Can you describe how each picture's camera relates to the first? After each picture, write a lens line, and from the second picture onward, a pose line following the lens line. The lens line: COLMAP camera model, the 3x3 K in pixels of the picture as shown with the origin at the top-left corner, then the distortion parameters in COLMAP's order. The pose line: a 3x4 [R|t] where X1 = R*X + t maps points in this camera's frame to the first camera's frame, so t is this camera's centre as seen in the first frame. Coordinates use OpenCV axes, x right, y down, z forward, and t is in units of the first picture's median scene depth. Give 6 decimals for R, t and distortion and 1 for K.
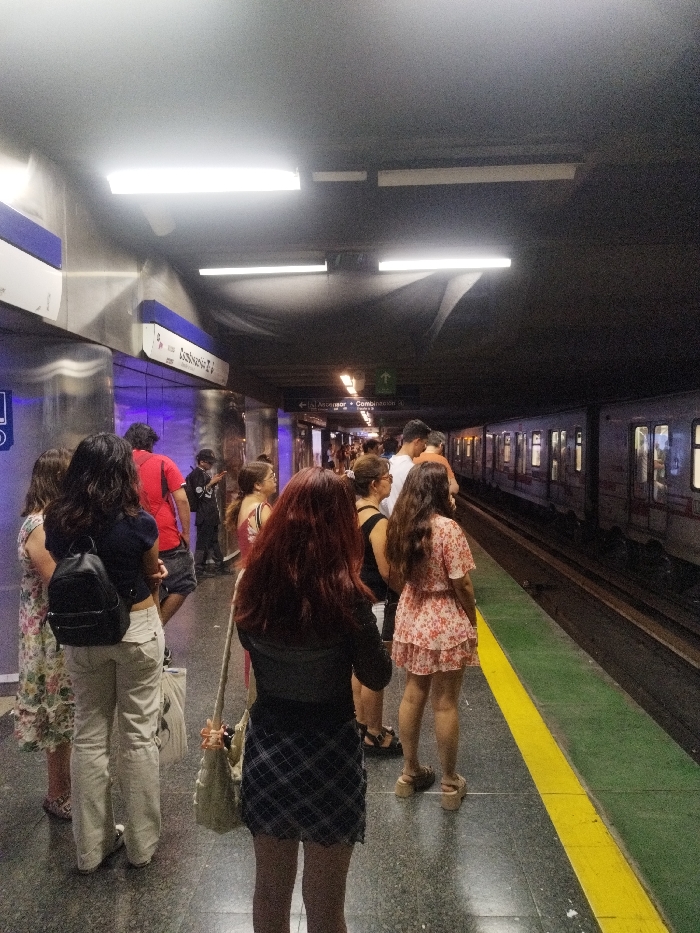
lens RADIAL K [[682.8, 0, 350.0], [0, 682.8, 466.5], [0, 0, 1]] dist [0.036922, -0.036377]
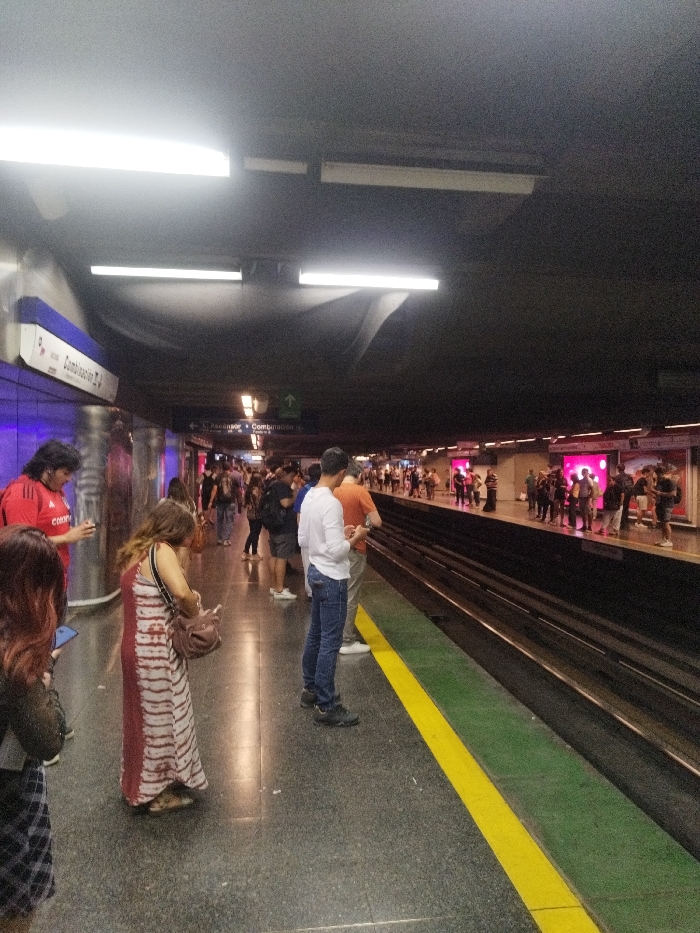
lens RADIAL K [[682.8, 0, 350.0], [0, 682.8, 466.5], [0, 0, 1]] dist [0.036922, -0.036377]
pose [[0.984368, 0.023077, 0.174608, -0.042634], [-0.017144, 0.999226, -0.035409, -0.010824], [-0.175290, 0.031862, 0.984001, 0.095676]]
